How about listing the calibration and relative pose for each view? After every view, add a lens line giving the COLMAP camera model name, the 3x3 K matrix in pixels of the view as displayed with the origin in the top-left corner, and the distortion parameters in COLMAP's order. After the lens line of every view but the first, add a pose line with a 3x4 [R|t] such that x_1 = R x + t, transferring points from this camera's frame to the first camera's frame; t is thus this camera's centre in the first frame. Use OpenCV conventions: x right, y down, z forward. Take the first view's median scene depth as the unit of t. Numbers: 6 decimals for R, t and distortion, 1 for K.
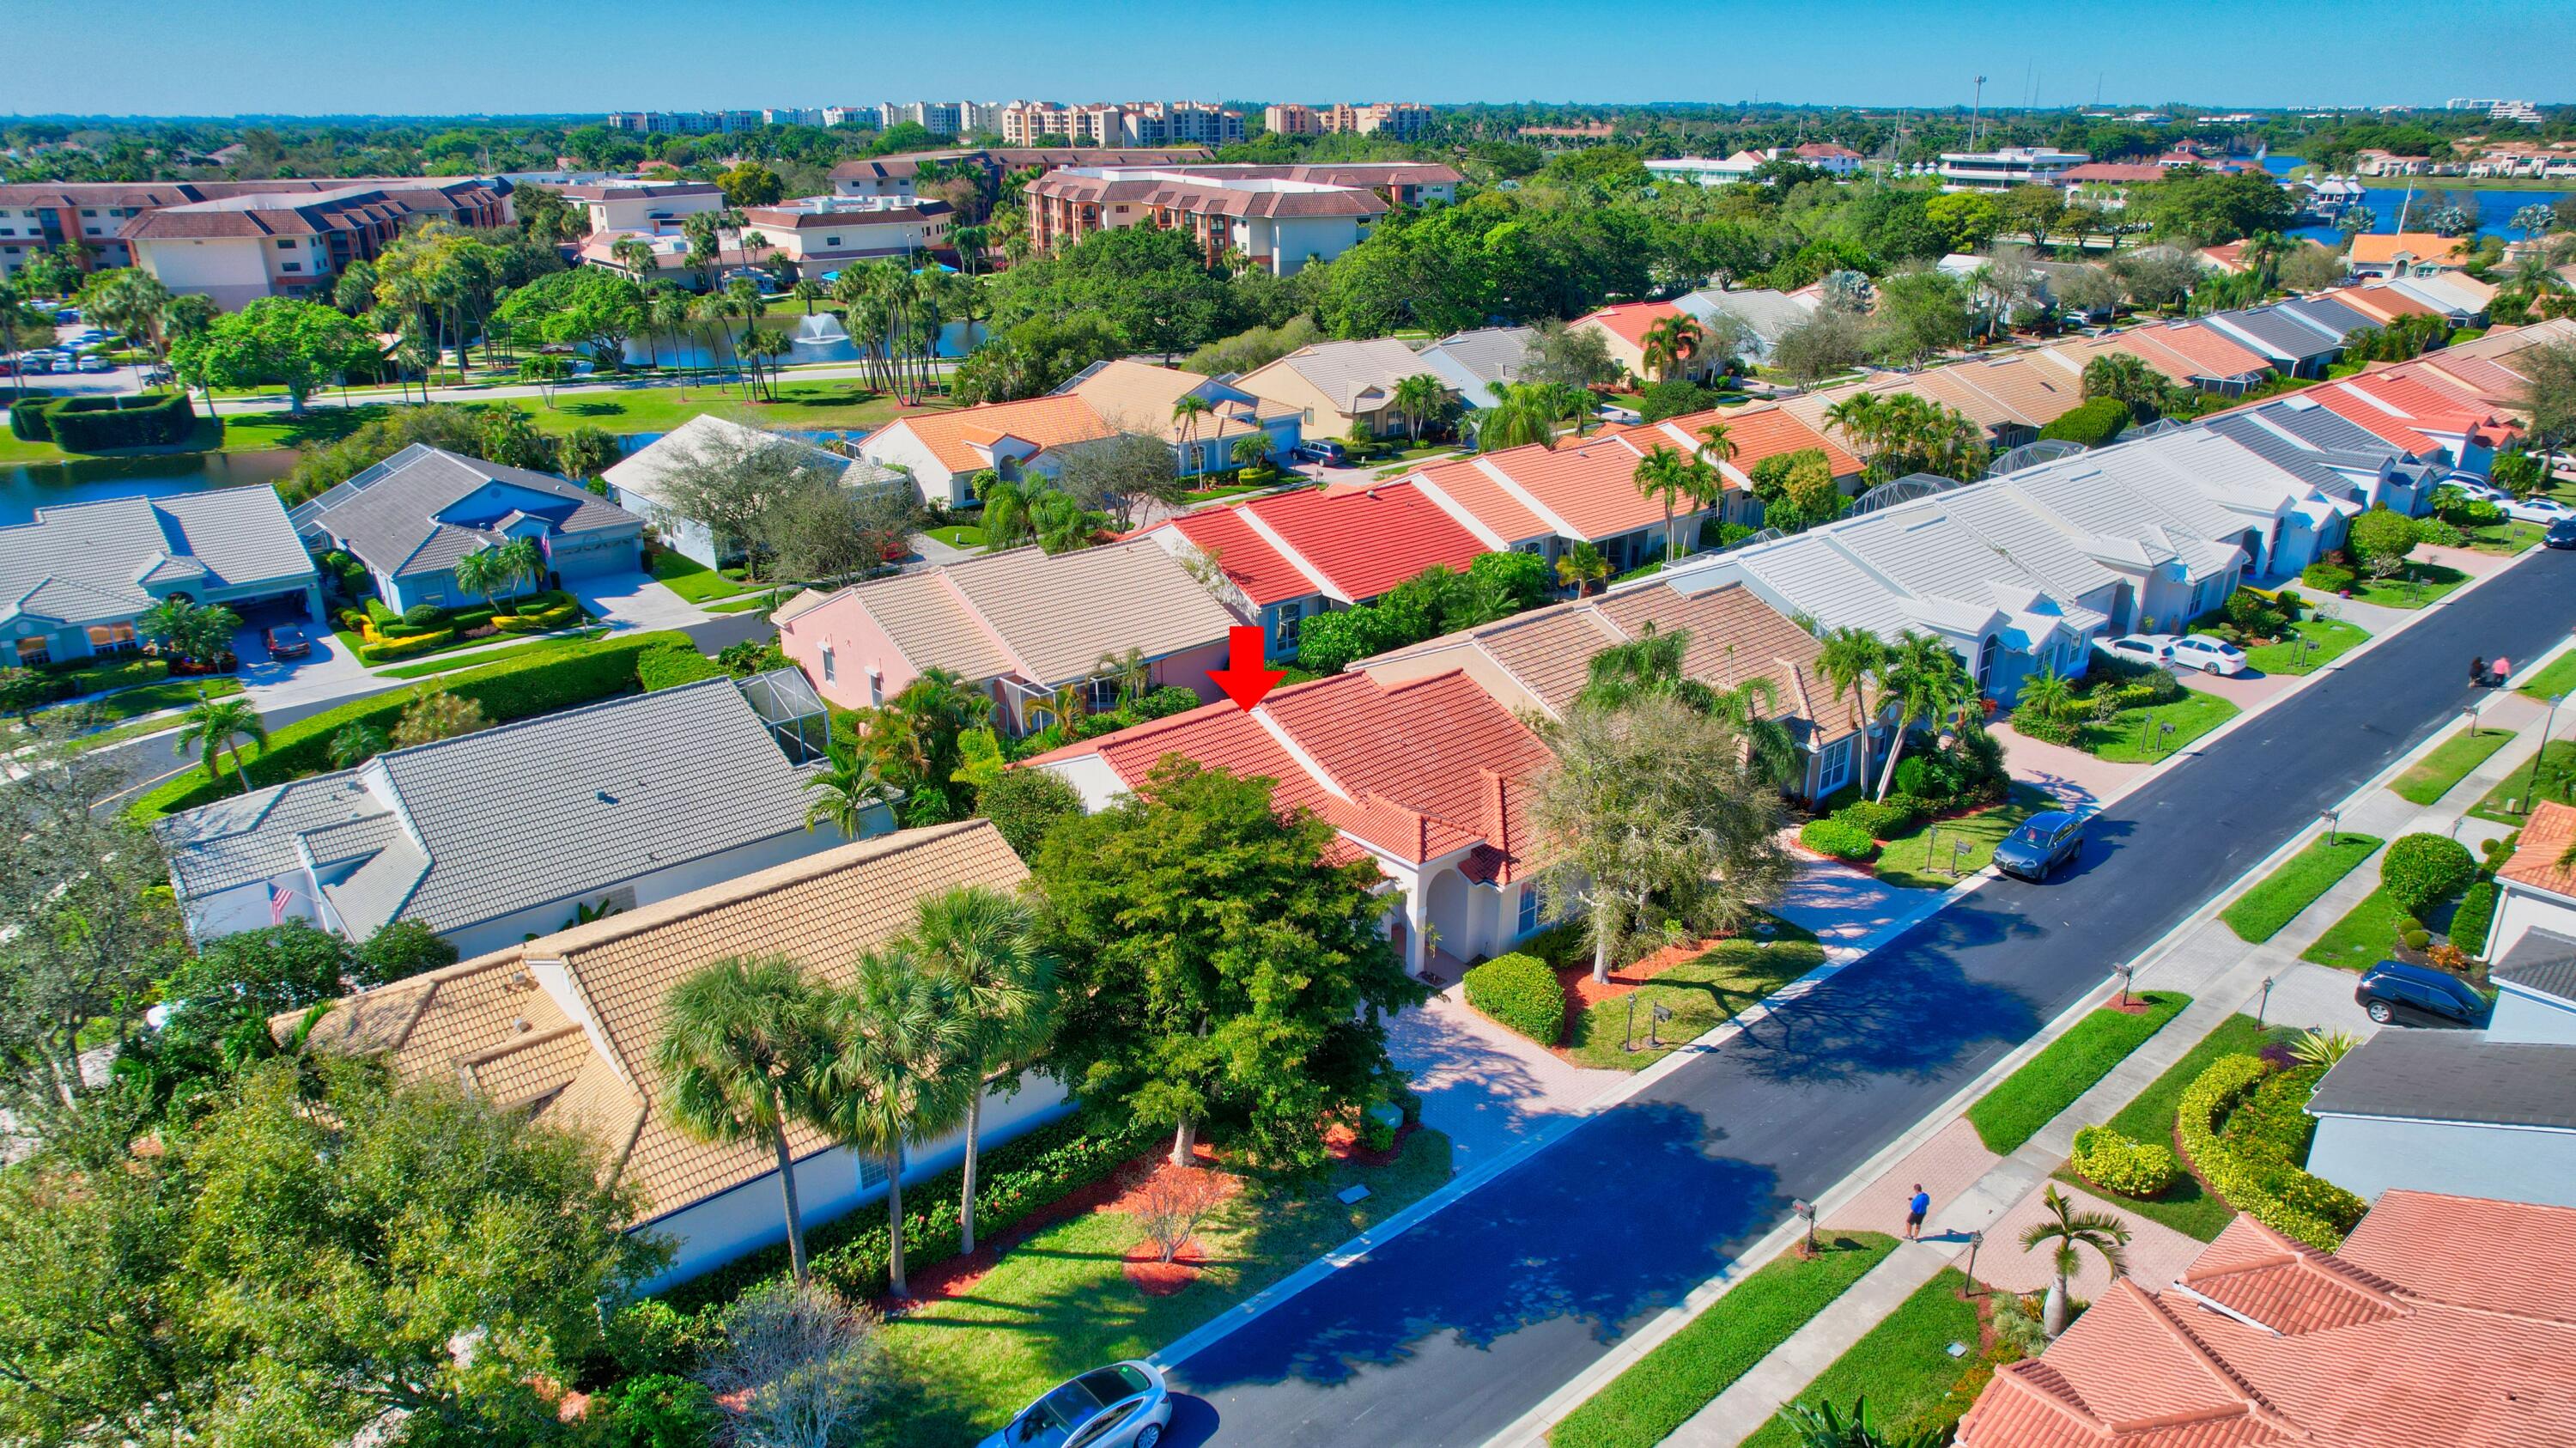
lens RADIAL K [[1624.0, 0, 1288.0], [0, 1624.0, 724.0], [0, 0, 1]] dist [-0.074934, 0.063240]
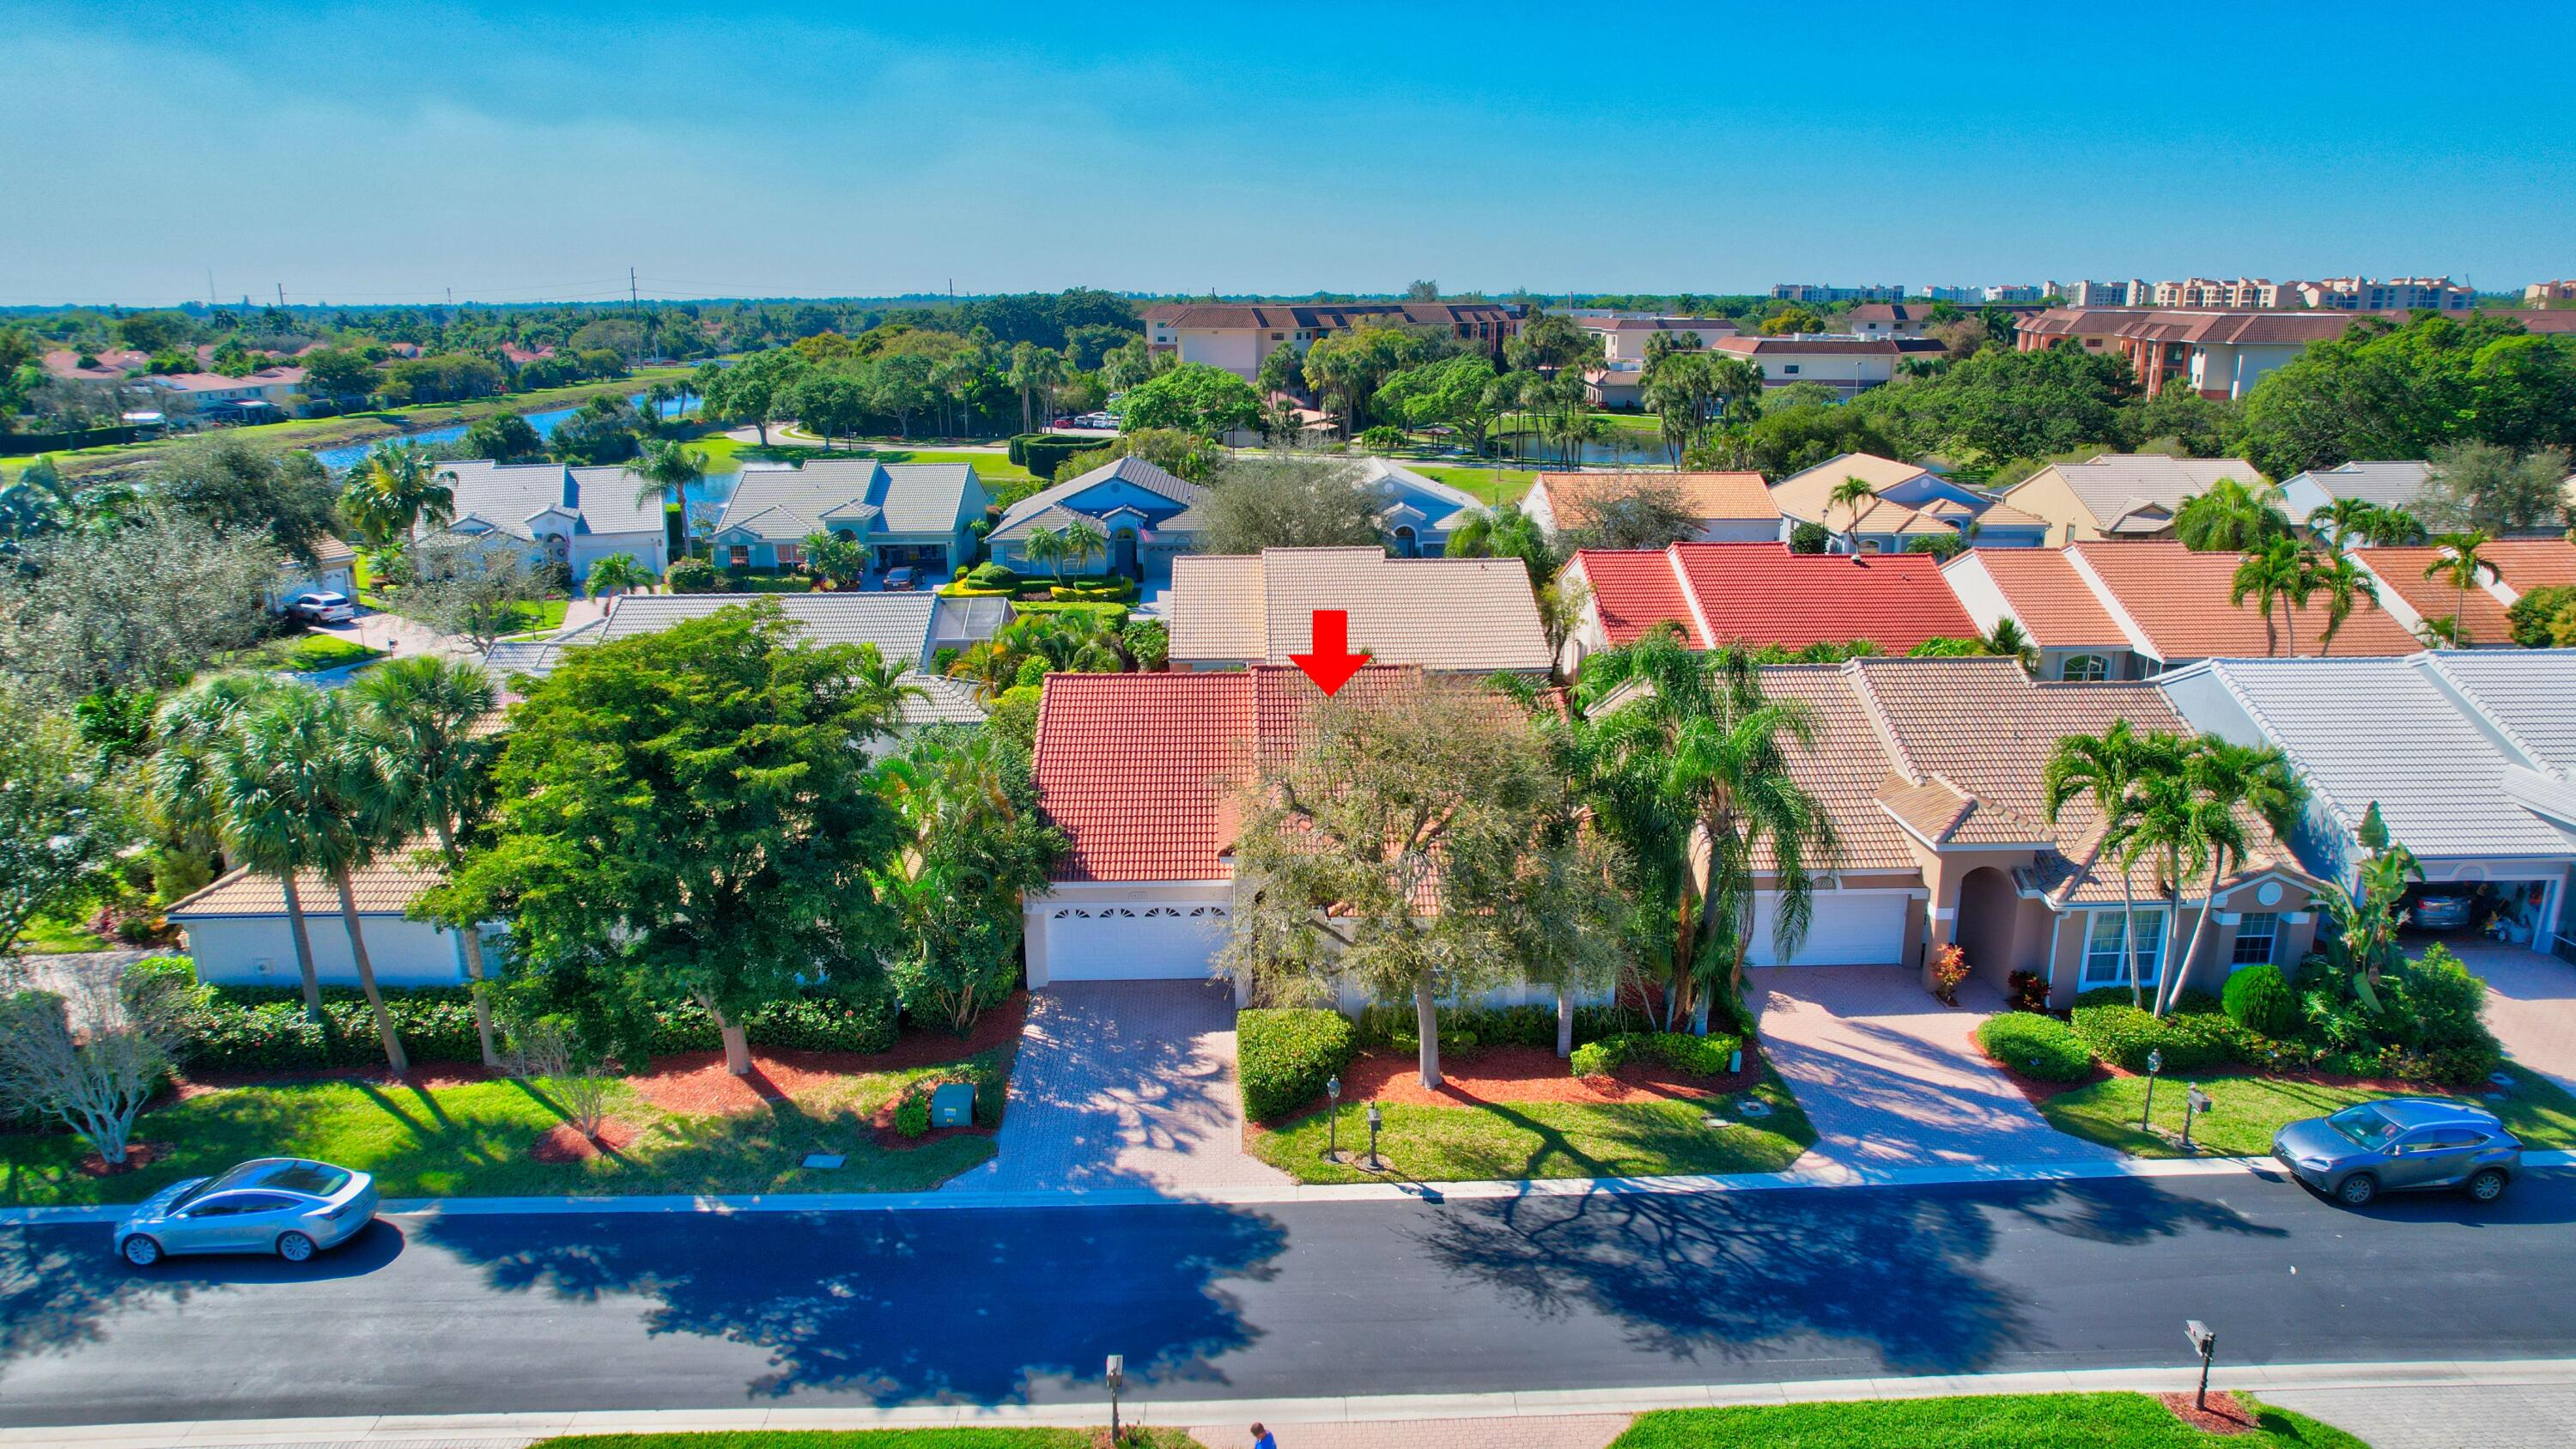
lens RADIAL K [[1649.7, 0, 1288.0], [0, 1649.7, 724.5], [0, 0, 1]] dist [-0.088680, 0.085426]
pose [[0.784583, 0.161591, -0.598597, 0.324159], [-0.224215, 0.974049, -0.030936, 0.024269], [0.578064, 0.158486, 0.800453, 0.211339]]
